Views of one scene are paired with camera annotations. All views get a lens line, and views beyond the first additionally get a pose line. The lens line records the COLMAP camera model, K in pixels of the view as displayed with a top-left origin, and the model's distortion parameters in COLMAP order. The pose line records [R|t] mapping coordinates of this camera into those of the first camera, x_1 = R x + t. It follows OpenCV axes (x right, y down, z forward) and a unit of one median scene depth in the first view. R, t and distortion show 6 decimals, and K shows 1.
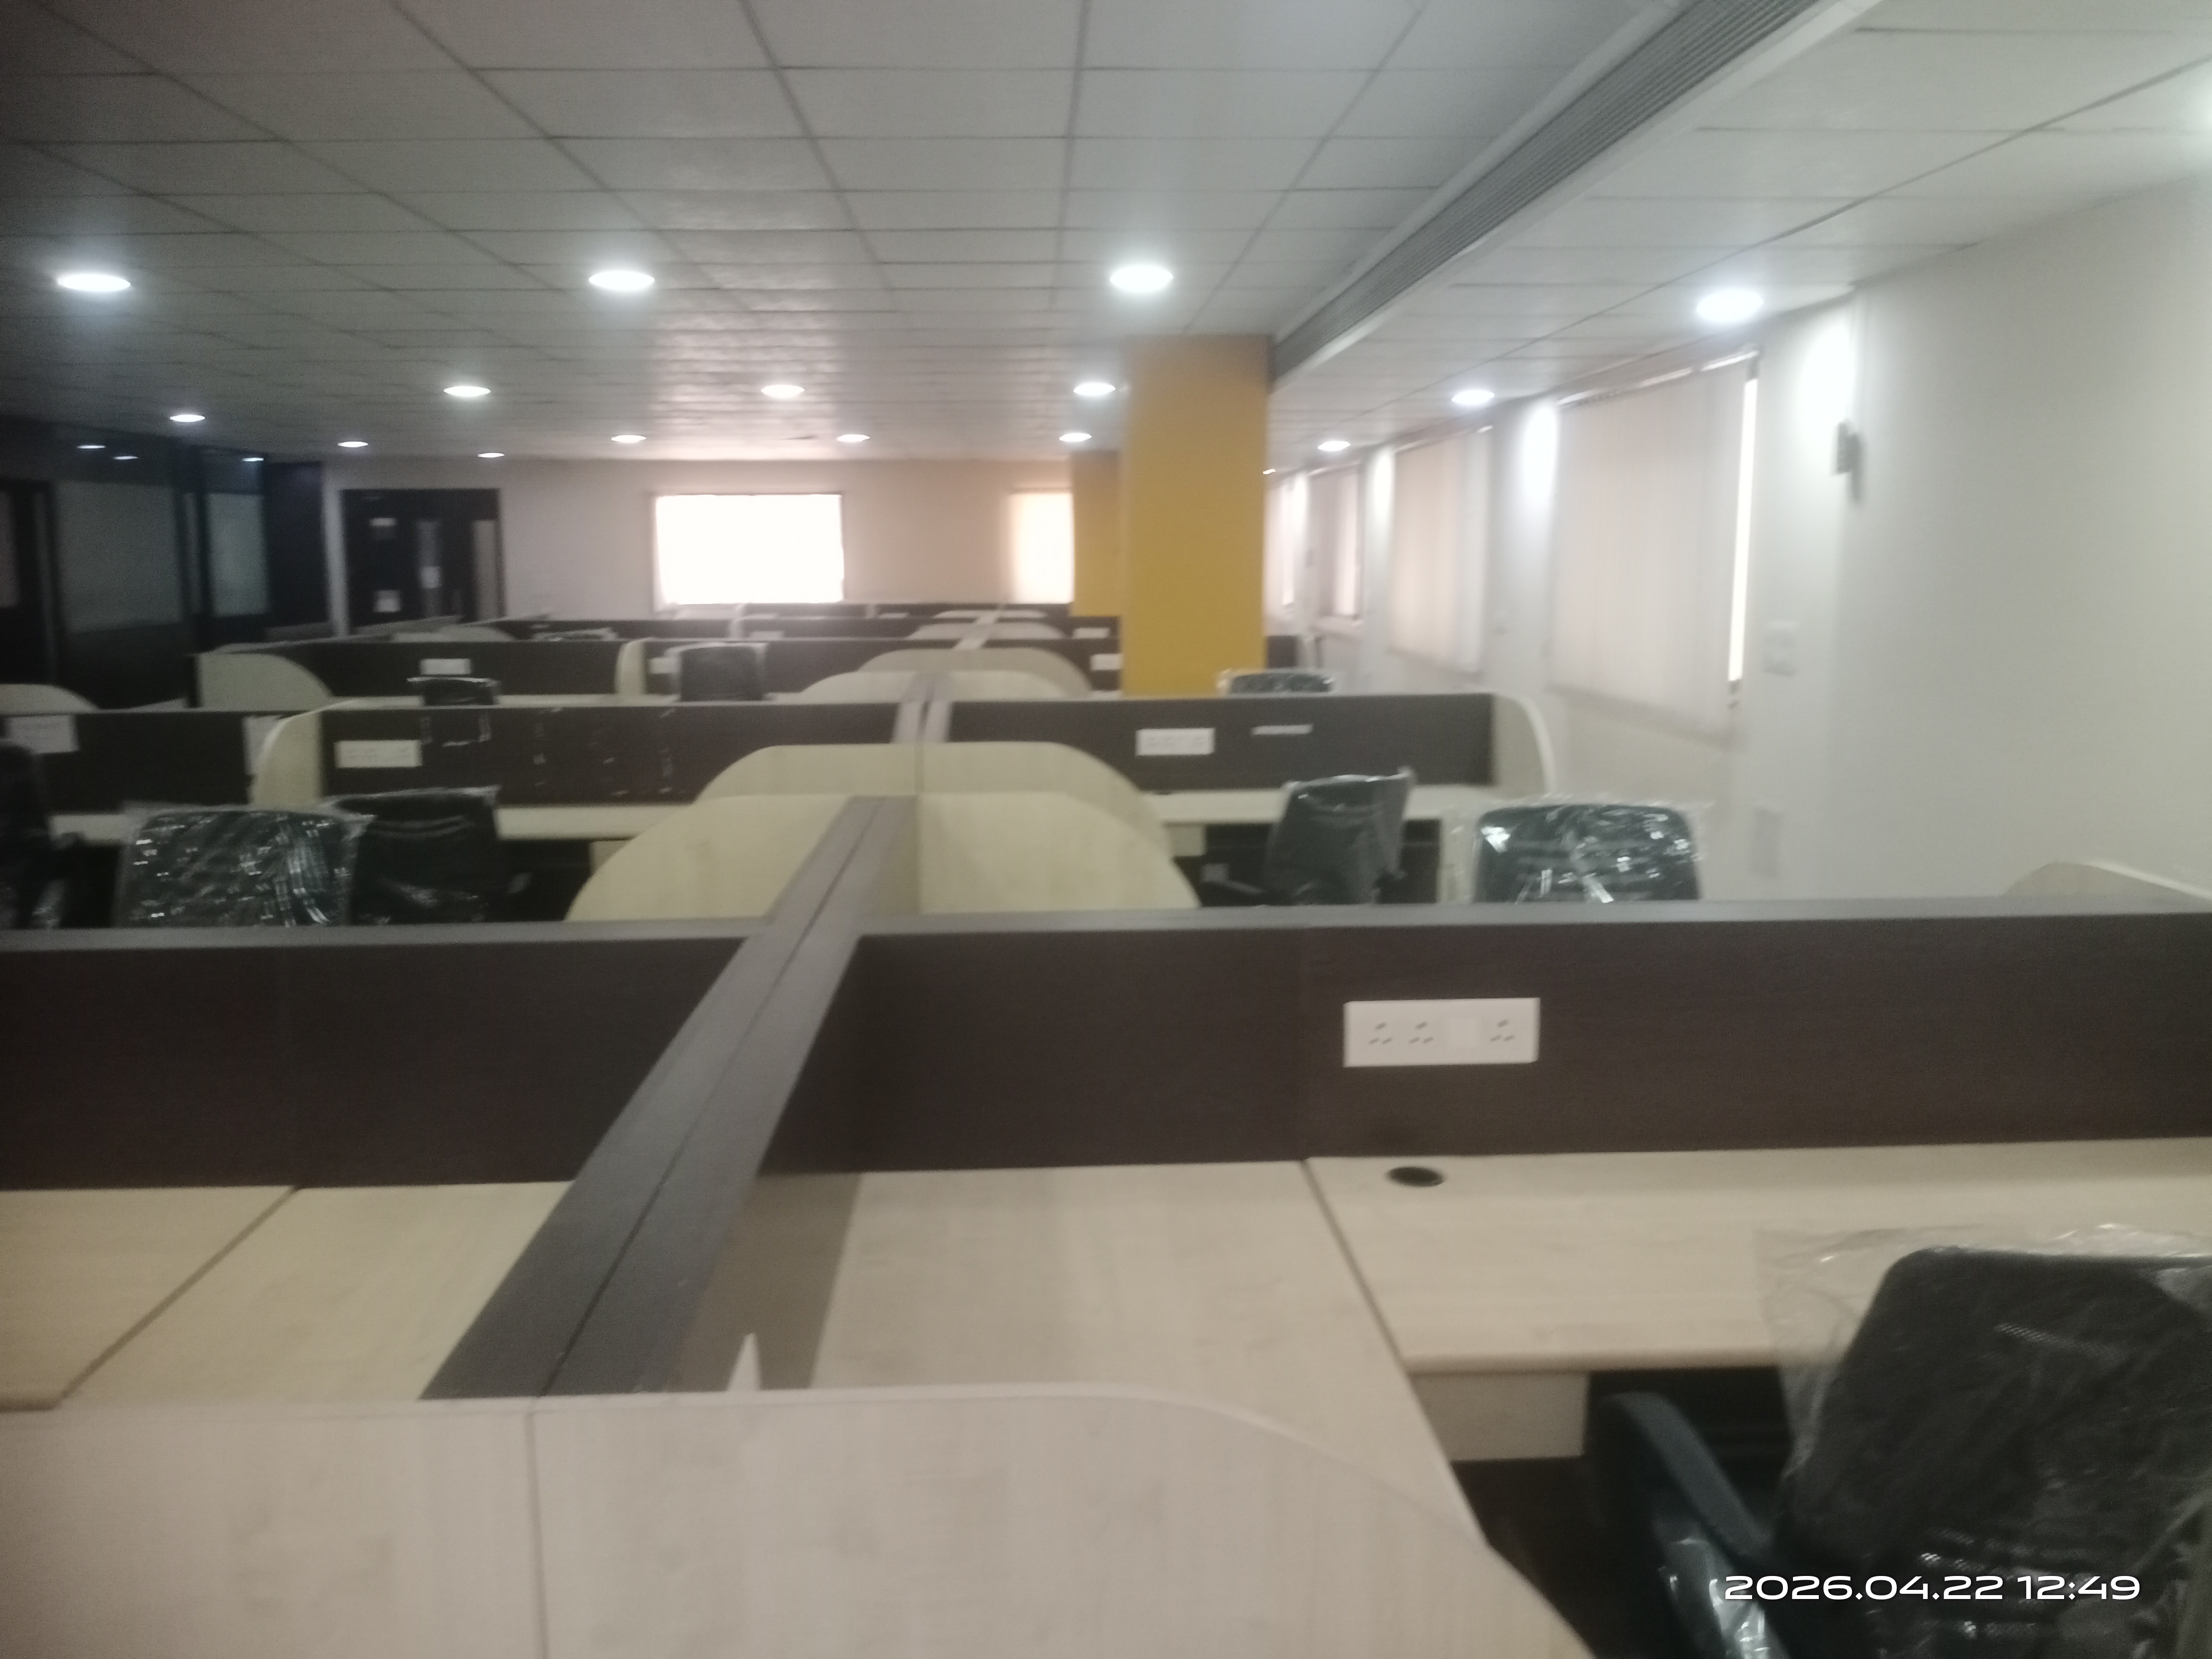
lens RADIAL K [[1791.0, 0, 1113.1], [0, 1791.0, 881.9], [0, 0, 1]] dist [0.061518, -0.118957]
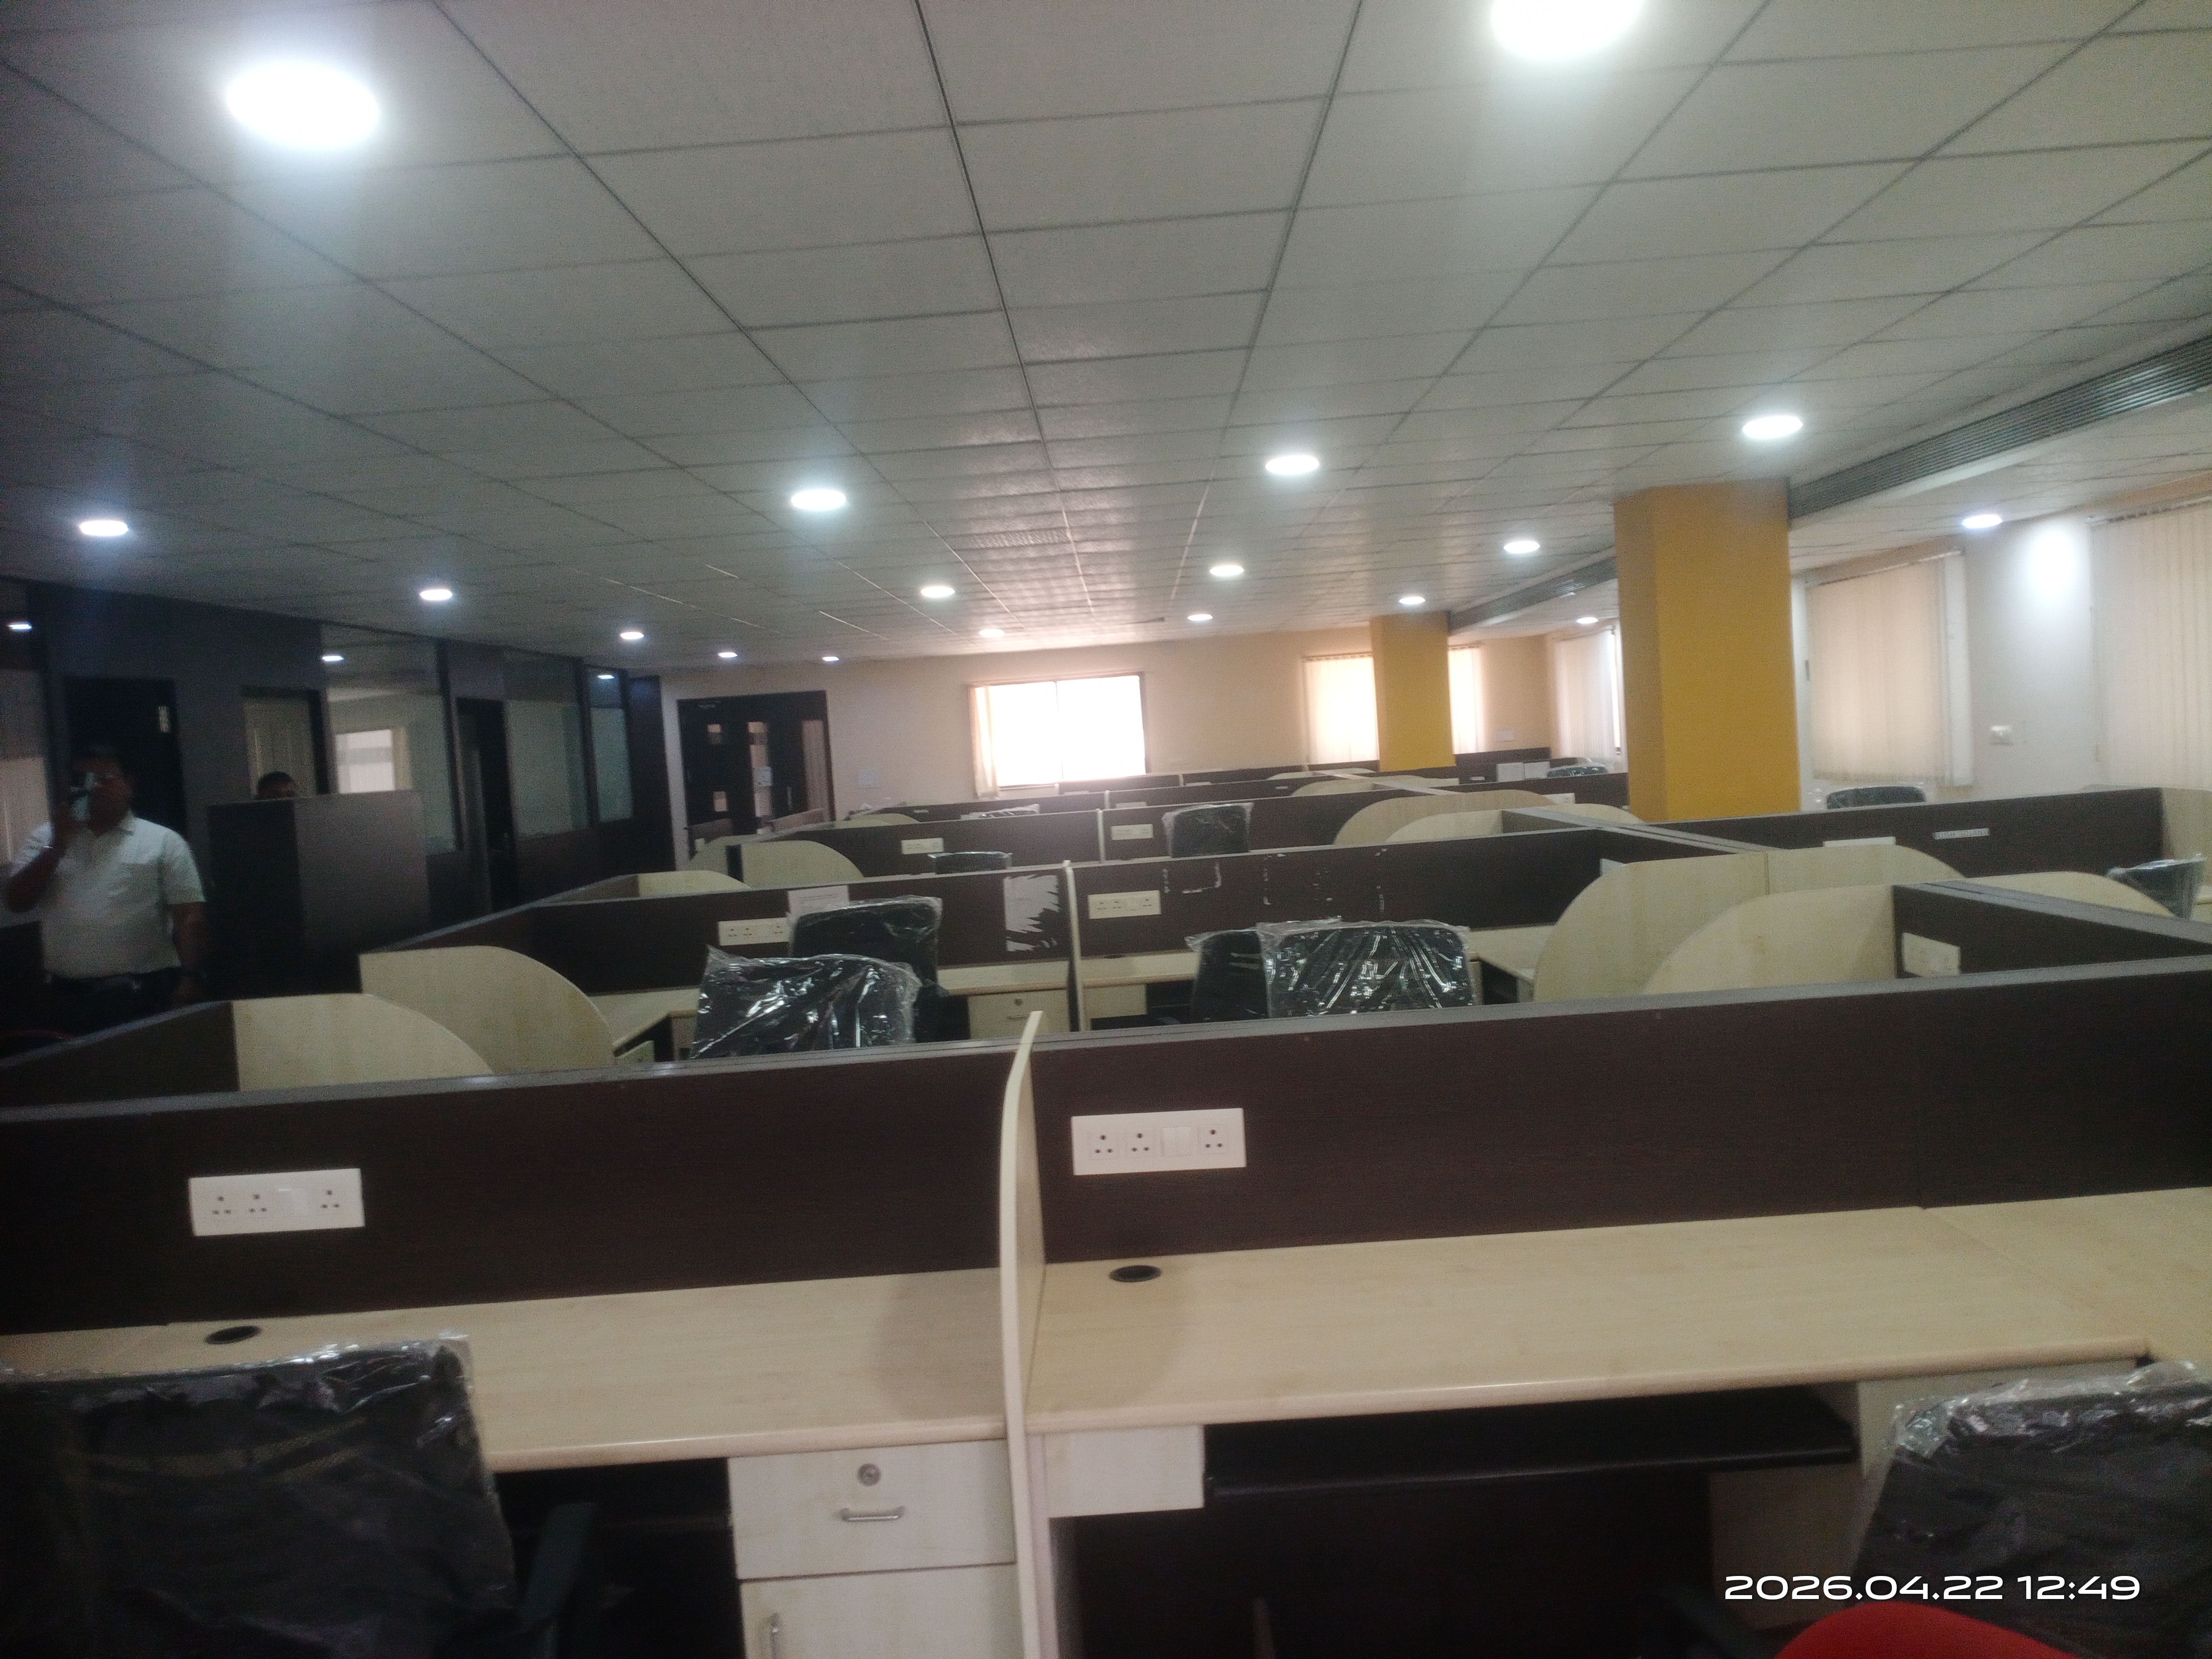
lens RADIAL K [[1791.0, 0, 1123.6], [0, 1791.0, 831.4], [0, 0, 1]] dist [0.061518, -0.118957]
pose [[0.996444, -0.060217, -0.058927, -0.137838], [0.052396, 0.990608, -0.126293, 0.008324], [0.065979, 0.122757, 0.990241, -0.027600]]
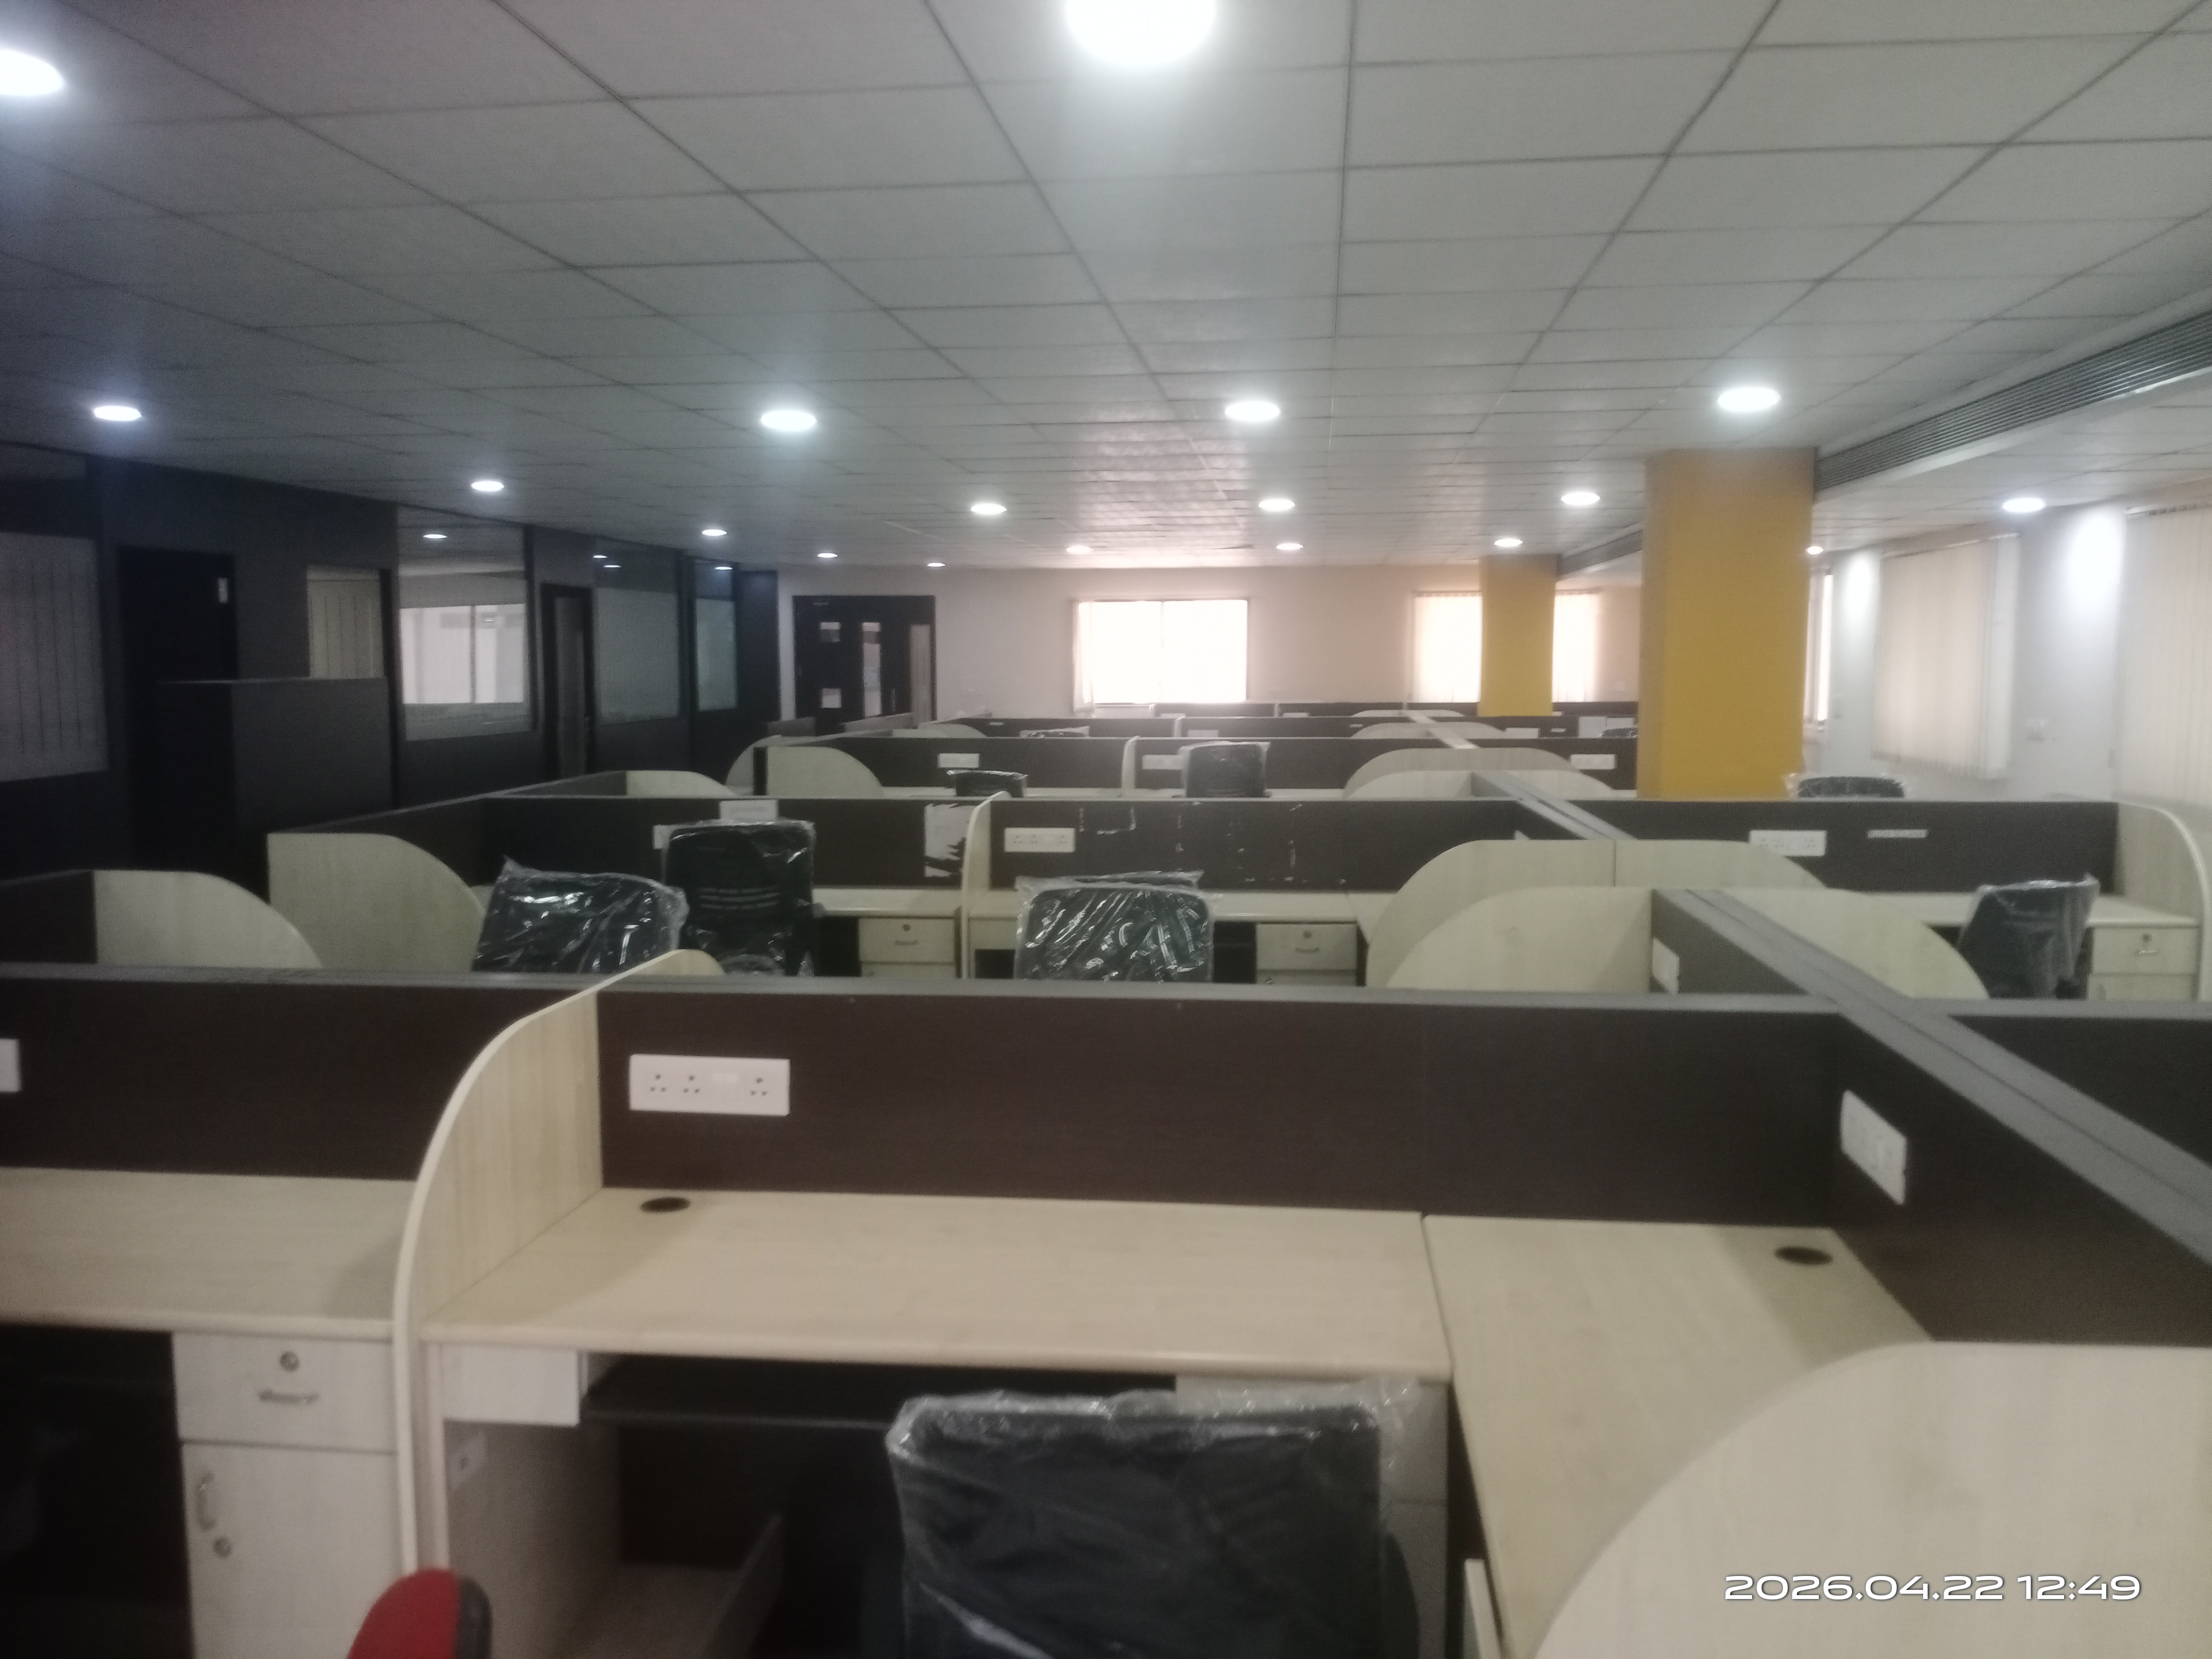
lens RADIAL K [[1791.0, 0, 1110.4], [0, 1791.0, 848.3], [0, 0, 1]] dist [0.061518, -0.118957]
pose [[0.986398, 0.021567, -0.162951, -0.075648], [-0.033227, 0.997051, -0.069172, 0.003422], [0.160979, 0.073646, 0.984206, -0.029162]]
